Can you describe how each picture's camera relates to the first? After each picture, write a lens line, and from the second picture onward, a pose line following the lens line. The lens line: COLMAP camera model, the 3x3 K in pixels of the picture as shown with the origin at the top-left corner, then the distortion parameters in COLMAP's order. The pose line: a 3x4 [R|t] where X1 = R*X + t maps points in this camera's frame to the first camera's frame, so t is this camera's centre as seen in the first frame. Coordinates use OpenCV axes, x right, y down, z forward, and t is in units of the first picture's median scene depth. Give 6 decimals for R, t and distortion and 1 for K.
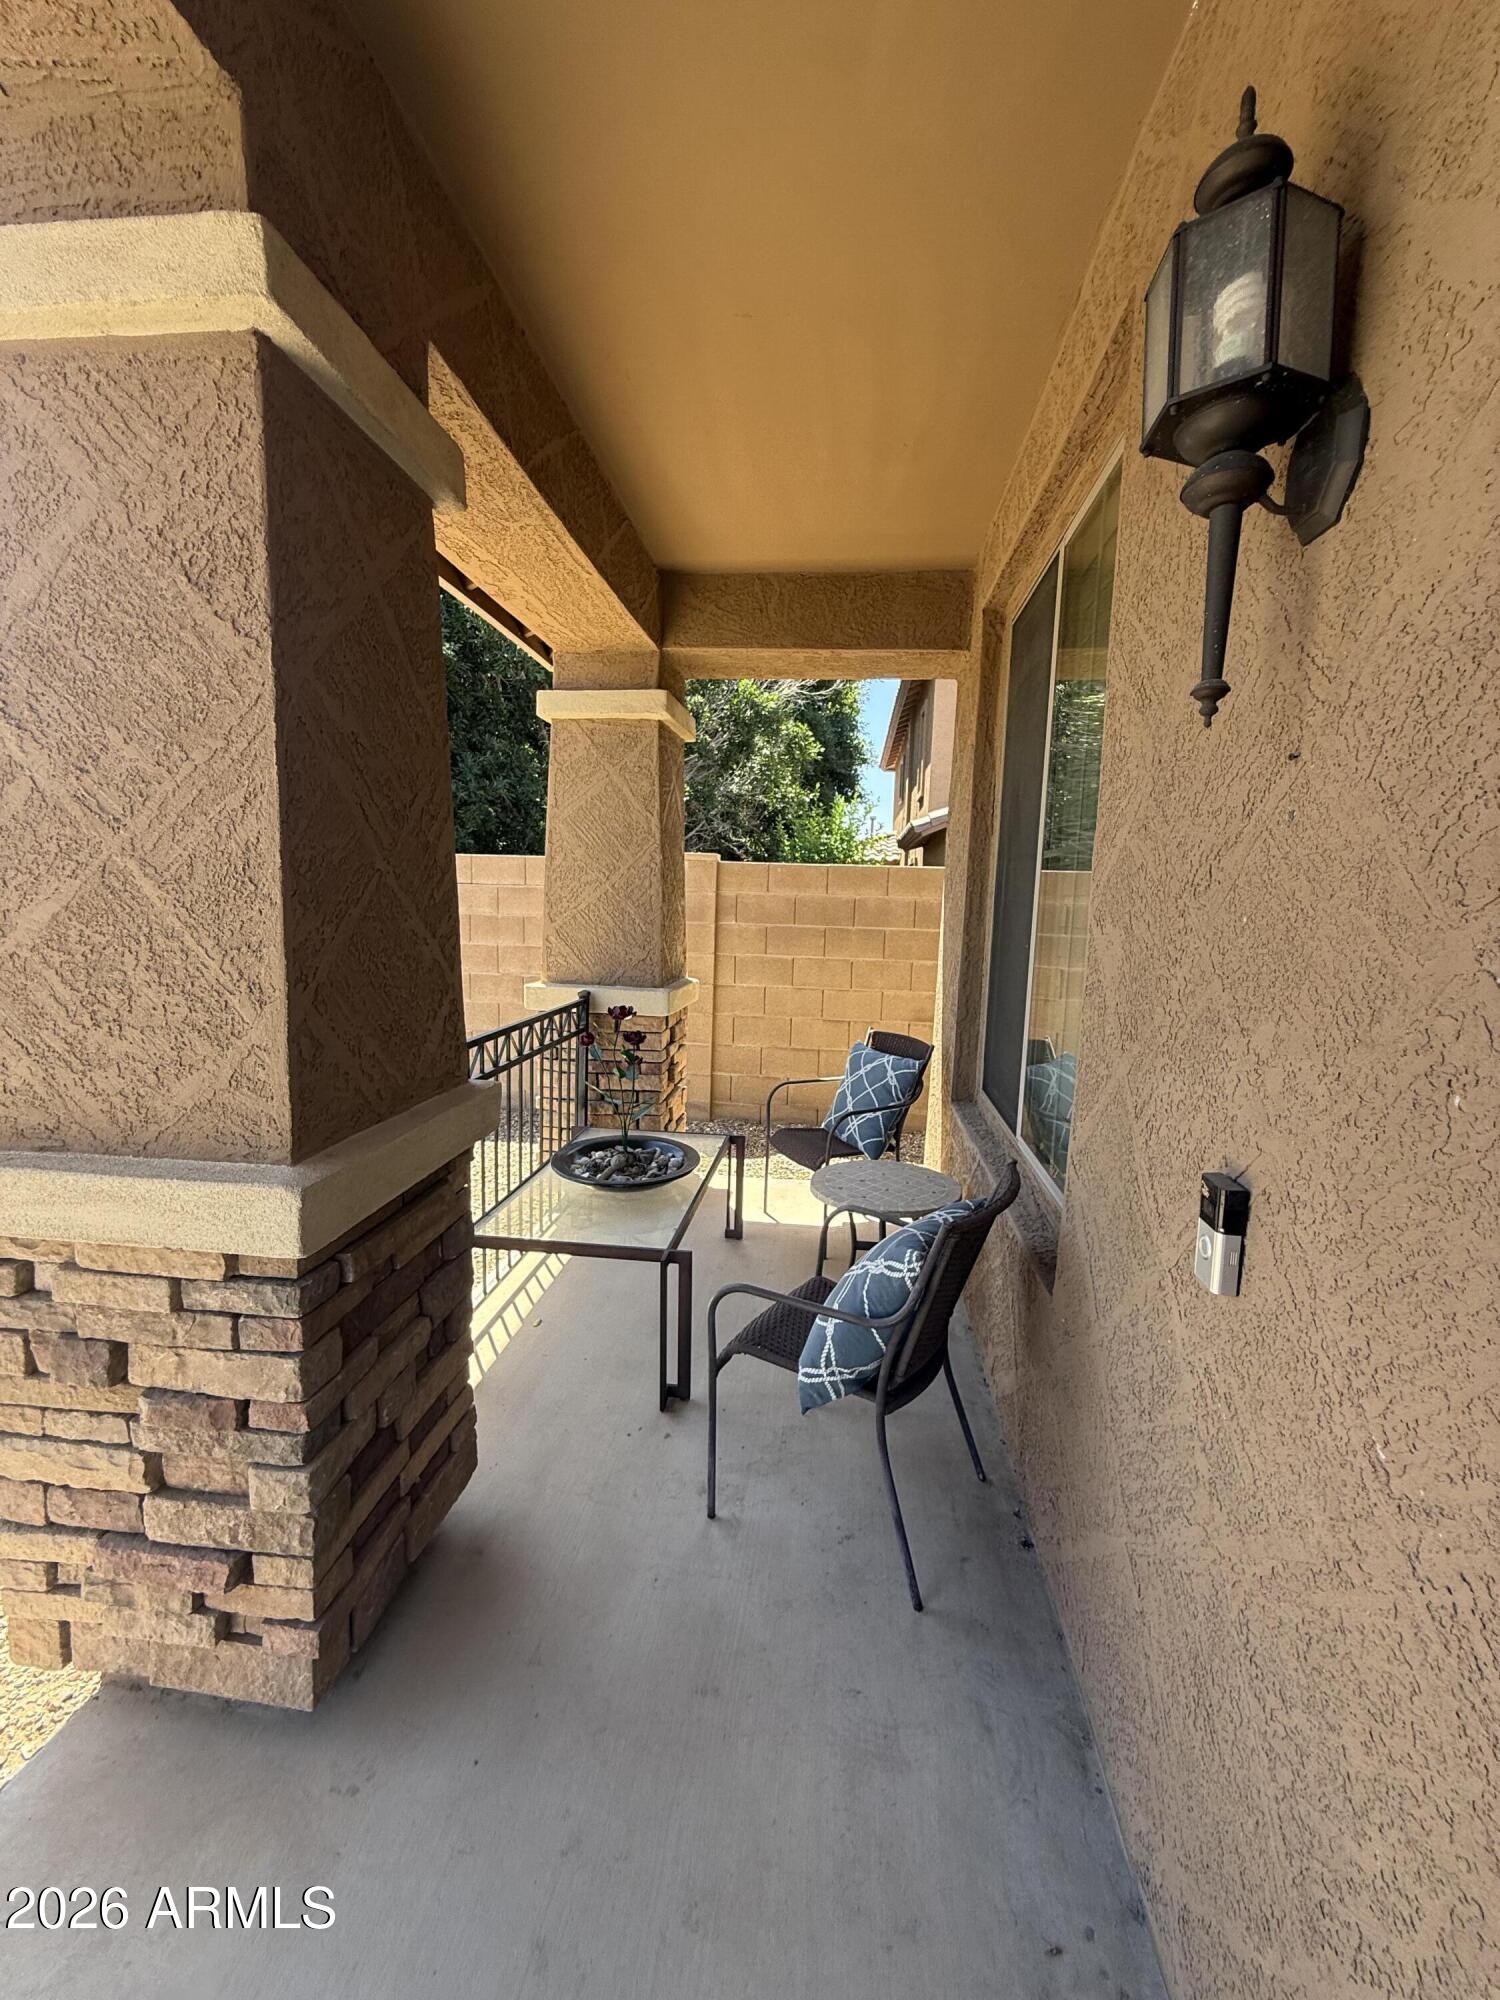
lens RADIAL K [[797.8, 0, 747.3], [0, 797.8, 992.3], [0, 0, 1]] dist [-0.002296, 0.000571]
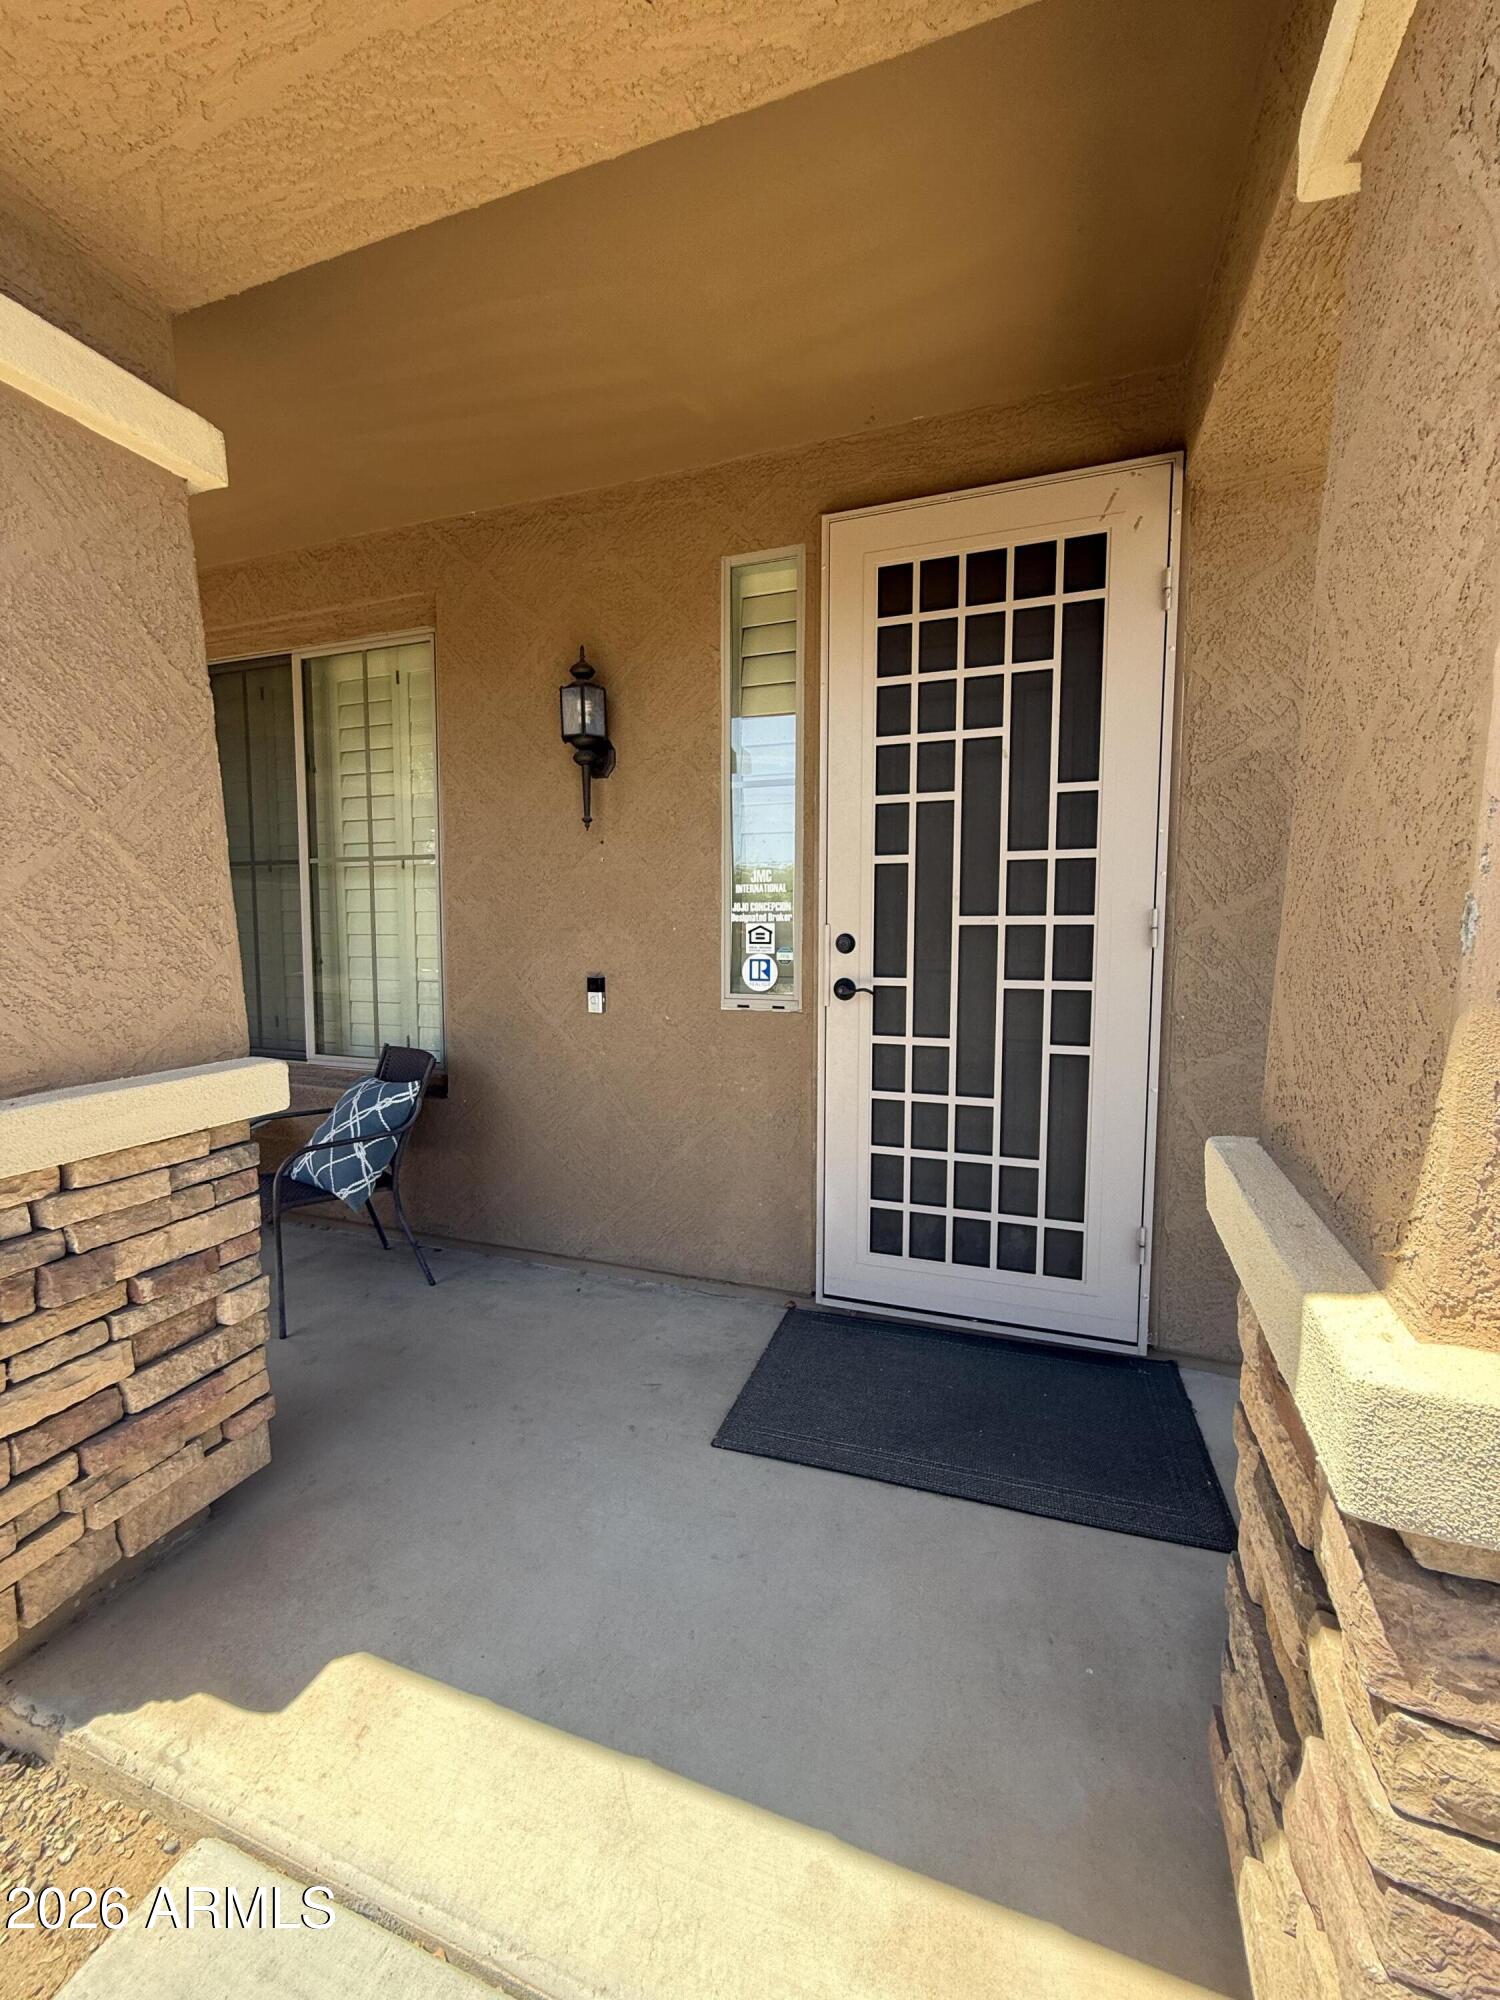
lens RADIAL K [[797.8, 0, 747.3], [0, 797.8, 992.3], [0, 0, 1]] dist [-0.002296, 0.000571]
pose [[0.225730, -0.104135, 0.968608, -1.742065], [0.120818, 0.989587, 0.078235, 0.097471], [-0.966669, 0.099365, 0.235961, -0.223355]]
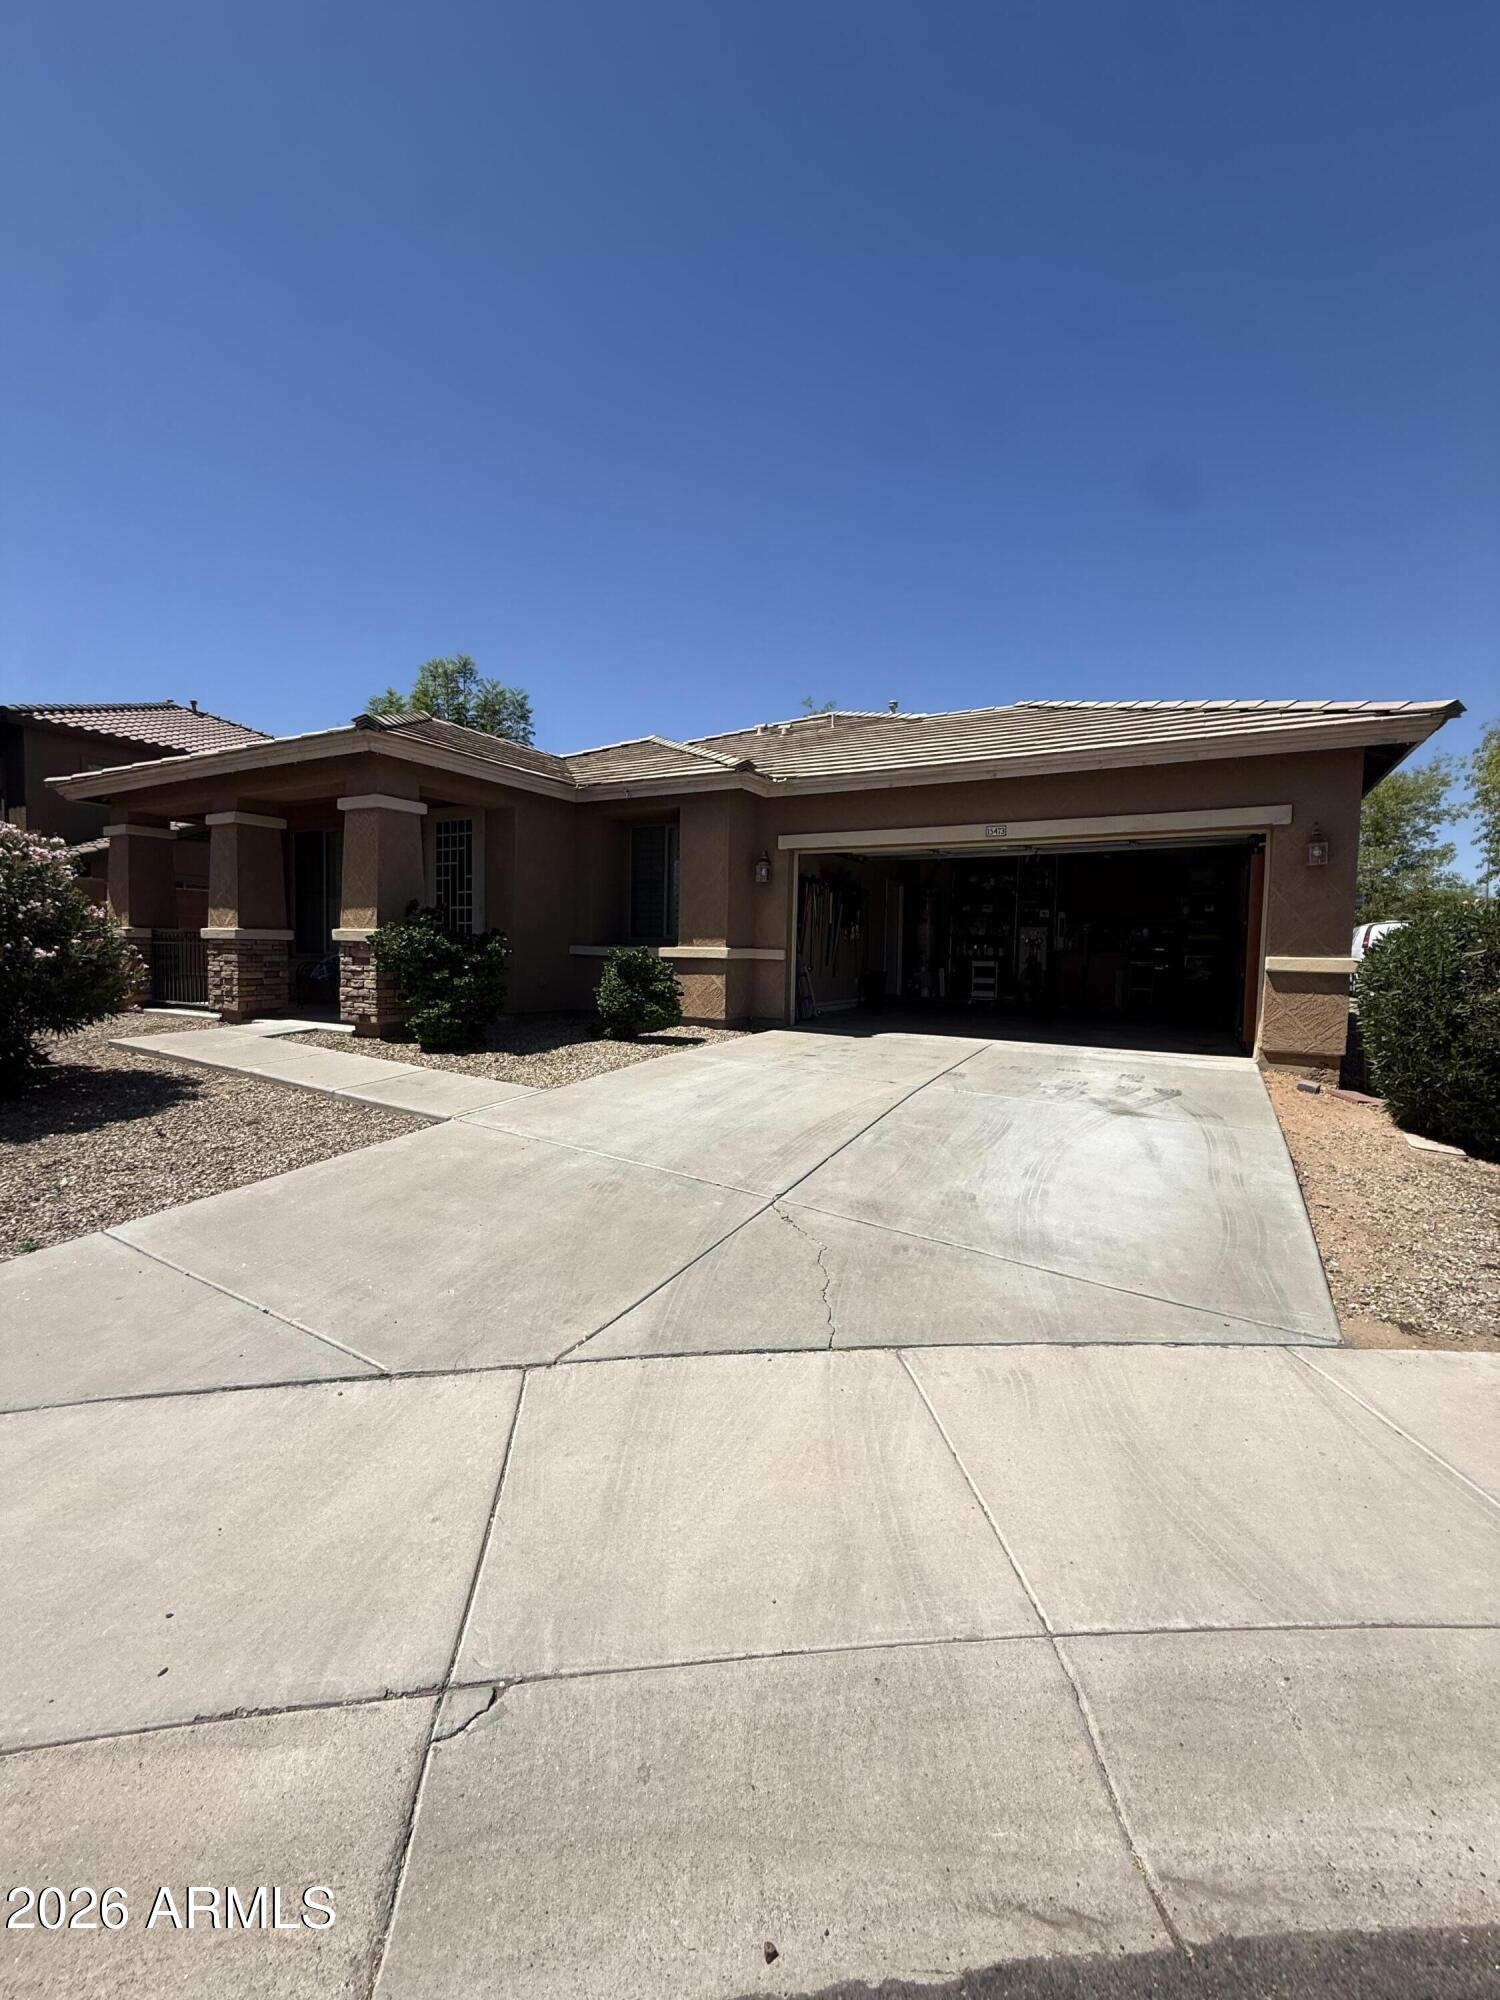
lens RADIAL K [[797.8, 0, 747.3], [0, 797.8, 992.3], [0, 0, 1]] dist [-0.002296, 0.000571]
pose [[0.373523, -0.081421, 0.924041, -6.204337], [0.104981, 0.993451, 0.045101, 0.956113], [-0.921661, 0.080161, 0.379624, -6.149492]]
